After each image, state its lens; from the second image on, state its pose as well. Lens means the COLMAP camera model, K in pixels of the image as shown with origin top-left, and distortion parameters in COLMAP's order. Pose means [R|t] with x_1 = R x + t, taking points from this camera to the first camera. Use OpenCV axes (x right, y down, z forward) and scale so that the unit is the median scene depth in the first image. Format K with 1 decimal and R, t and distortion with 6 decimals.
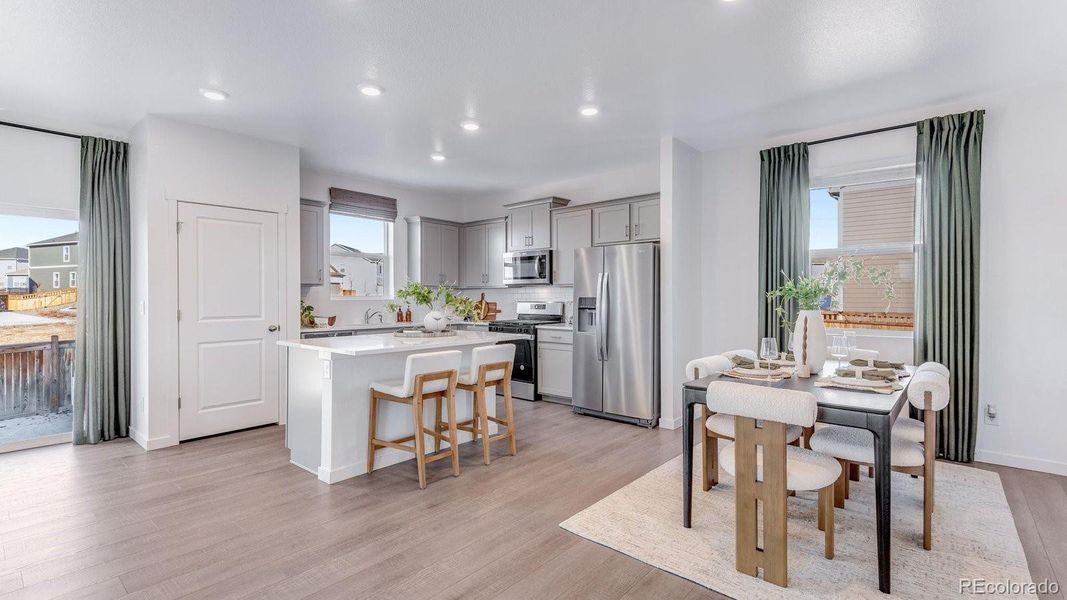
lens RADIAL K [[481.5, 0, 533.5], [0, 481.5, 300.0], [0, 0, 1]] dist [0.040183, -0.034305]
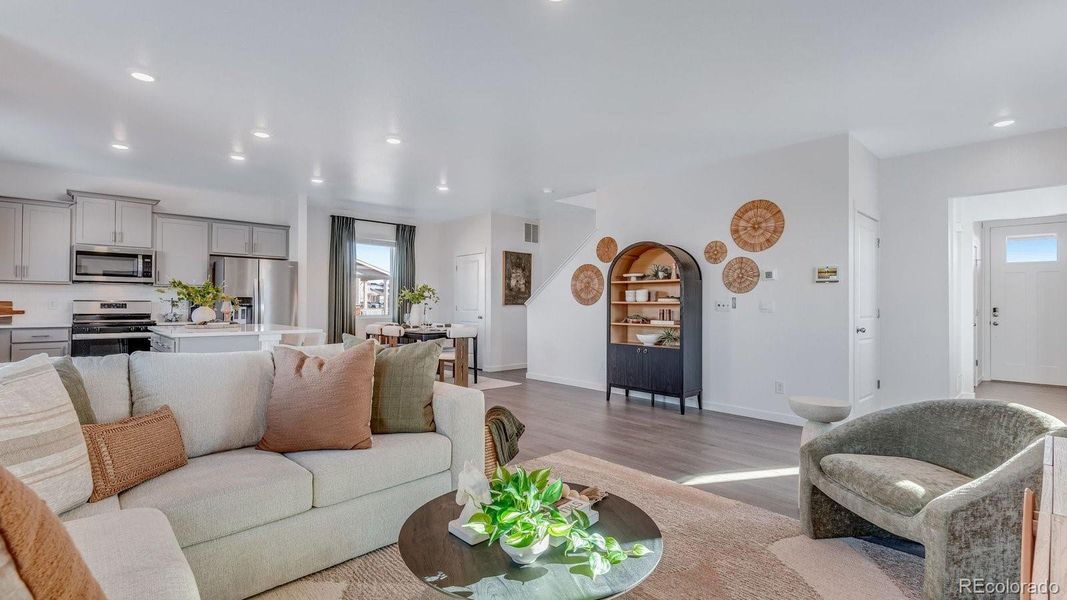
lens RADIAL K [[482.2, 0, 525.1], [0, 482.2, 302.7], [0, 0, 1]] dist [0.025397, -0.018721]
pose [[0.113411, 0.007837, 0.993517, -1.218216], [0.001029, 0.999967, -0.008005, 0.023633], [-0.993548, 0.001930, 0.113400, 0.120549]]
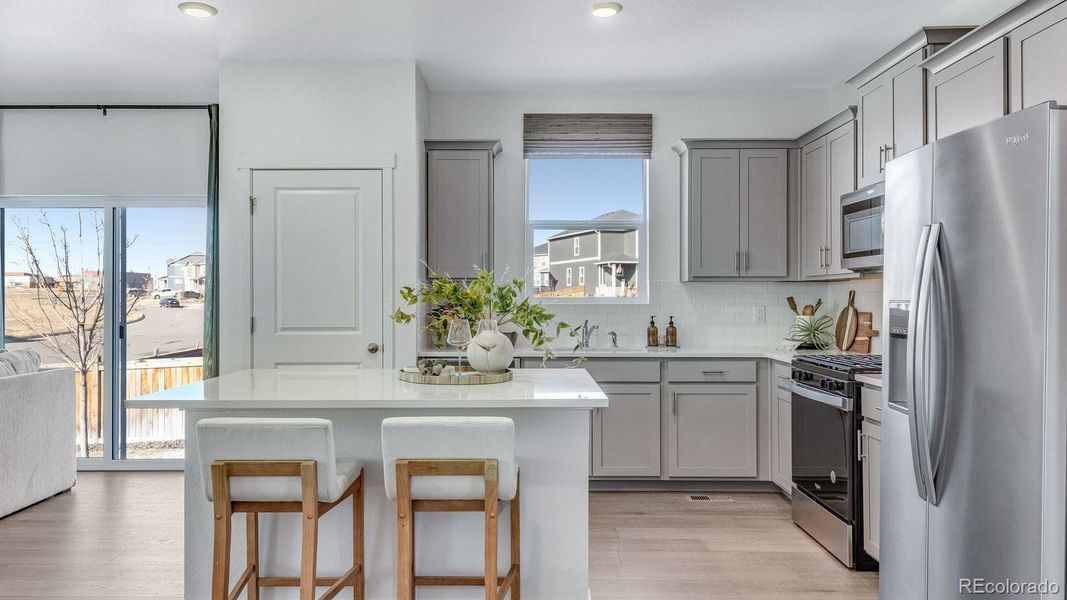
lens RADIAL K [[766.6, 0, 527.4], [0, 766.6, 298.0], [0, 0, 1]] dist [-0.001241, 0.000436]
pose [[0.646149, 0.003089, -0.763205, 0.394076], [-0.005832, 0.999983, -0.000890, -0.008924], [0.763189, 0.005026, 0.646155, 0.520762]]
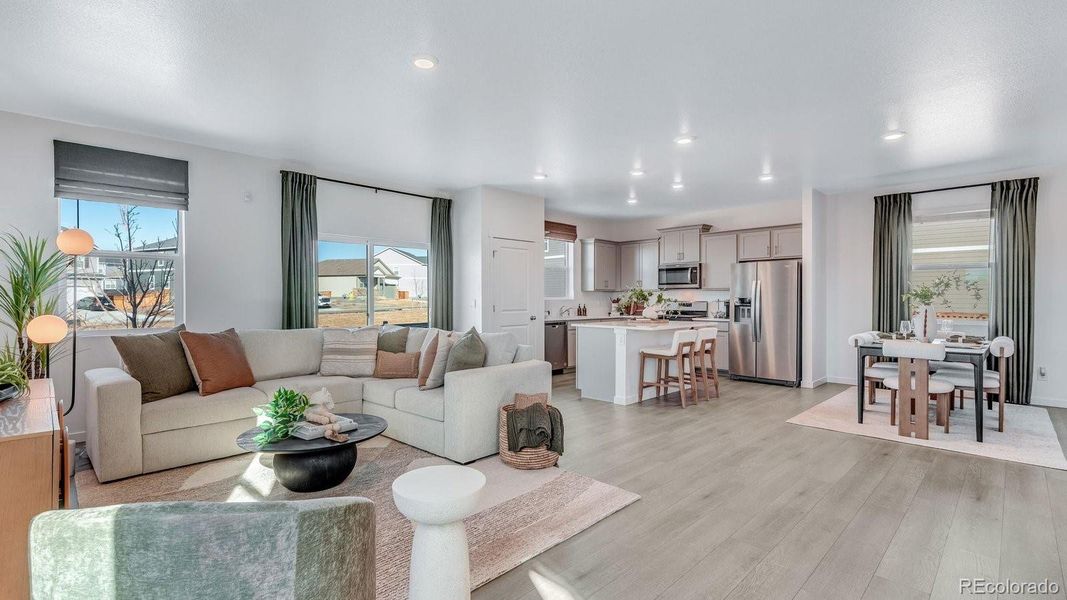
lens RADIAL K [[482.2, 0, 525.1], [0, 482.2, 302.7], [0, 0, 1]] dist [0.025397, -0.018721]
pose [[0.996784, 0.001604, -0.080119, -0.466134], [-0.001292, 0.999991, 0.003949, 0.004445], [0.080124, -0.003833, 0.996778, -0.541552]]
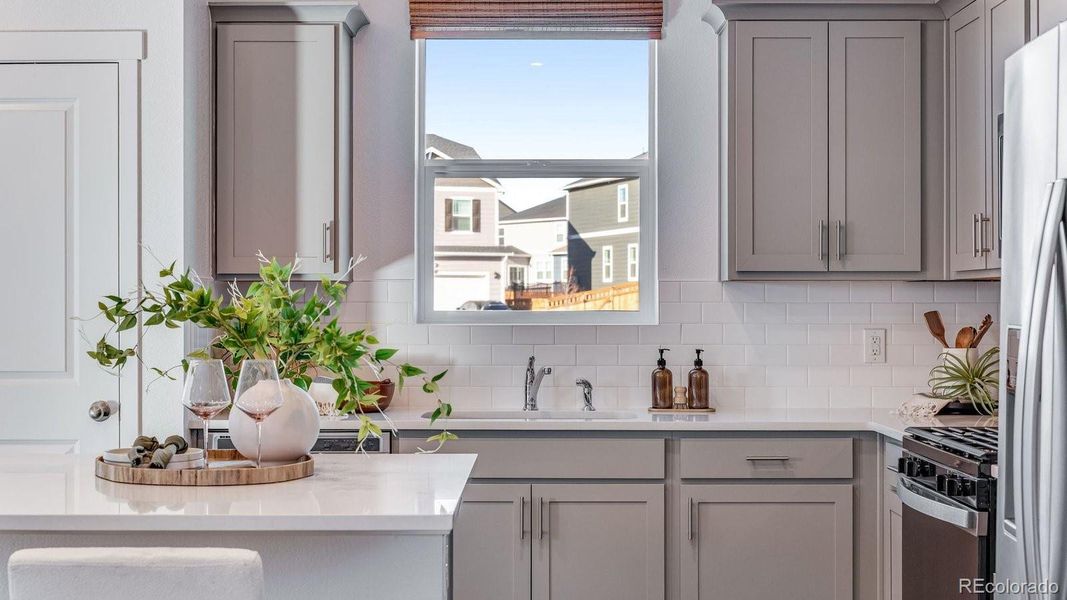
lens RADIAL K [[1552.5, 0, 533.5], [0, 1552.5, 300.0], [0, 0, 1]] dist [-0.027876, -0.046840]
pose [[0.647066, 0.000143, -0.762434, 0.479745], [-0.005960, 0.999970, -0.004871, -0.015216], [0.762411, 0.007697, 0.647048, 0.570375]]
